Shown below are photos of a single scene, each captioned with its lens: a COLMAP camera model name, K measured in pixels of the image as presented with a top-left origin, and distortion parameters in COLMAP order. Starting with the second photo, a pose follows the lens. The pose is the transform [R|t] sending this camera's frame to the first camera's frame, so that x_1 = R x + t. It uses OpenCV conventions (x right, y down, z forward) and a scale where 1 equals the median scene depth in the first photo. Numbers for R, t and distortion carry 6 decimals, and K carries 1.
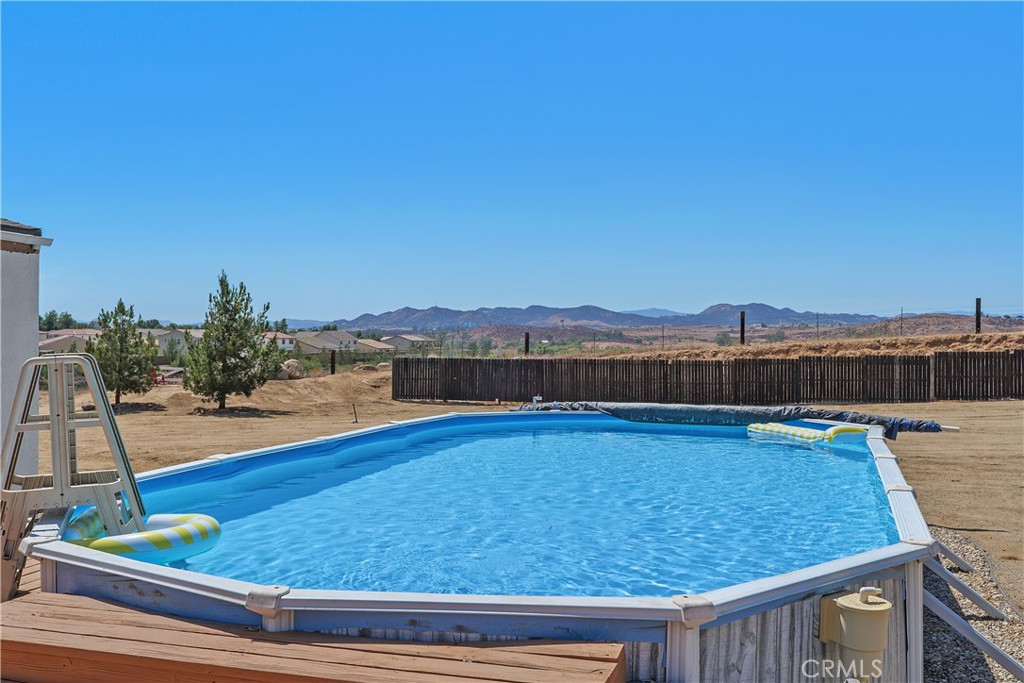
lens RADIAL K [[987.3, 0, 502.6], [0, 987.3, 341.8], [0, 0, 1]] dist [-0.019610, 0.000000]
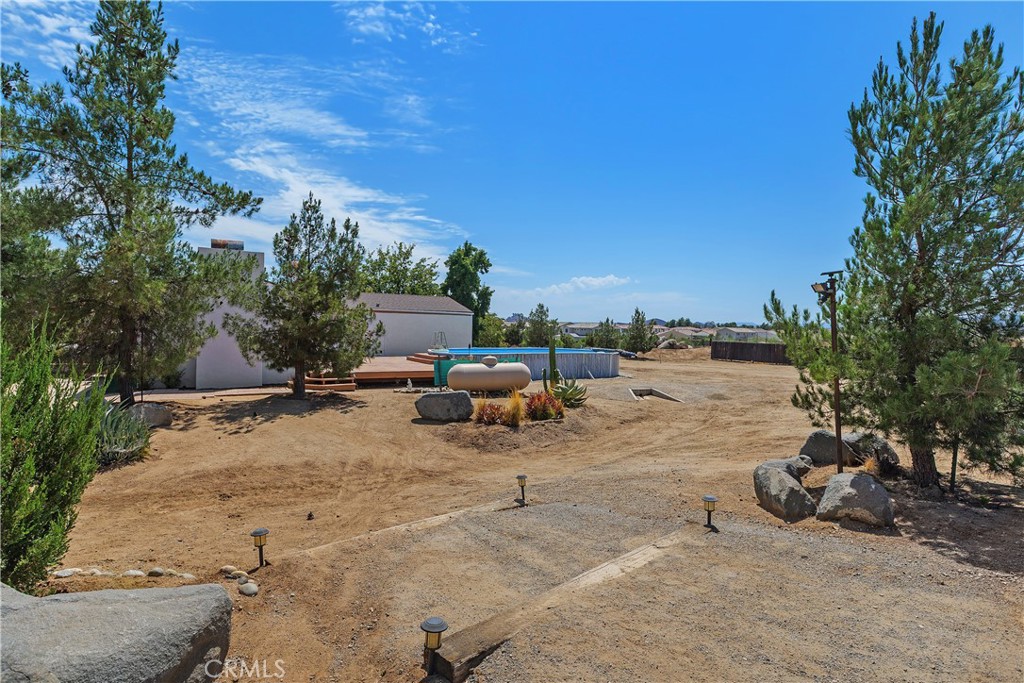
lens RADIAL K [[564.0, 0, 514.8], [0, 564.0, 337.4], [0, 0, 1]] dist [-0.002985, -0.000214]
pose [[0.715888, 0.025146, -0.697763, 0.535603], [-0.020559, 0.999677, 0.014933, -0.004360], [0.697913, 0.003655, 0.716173, -0.325281]]
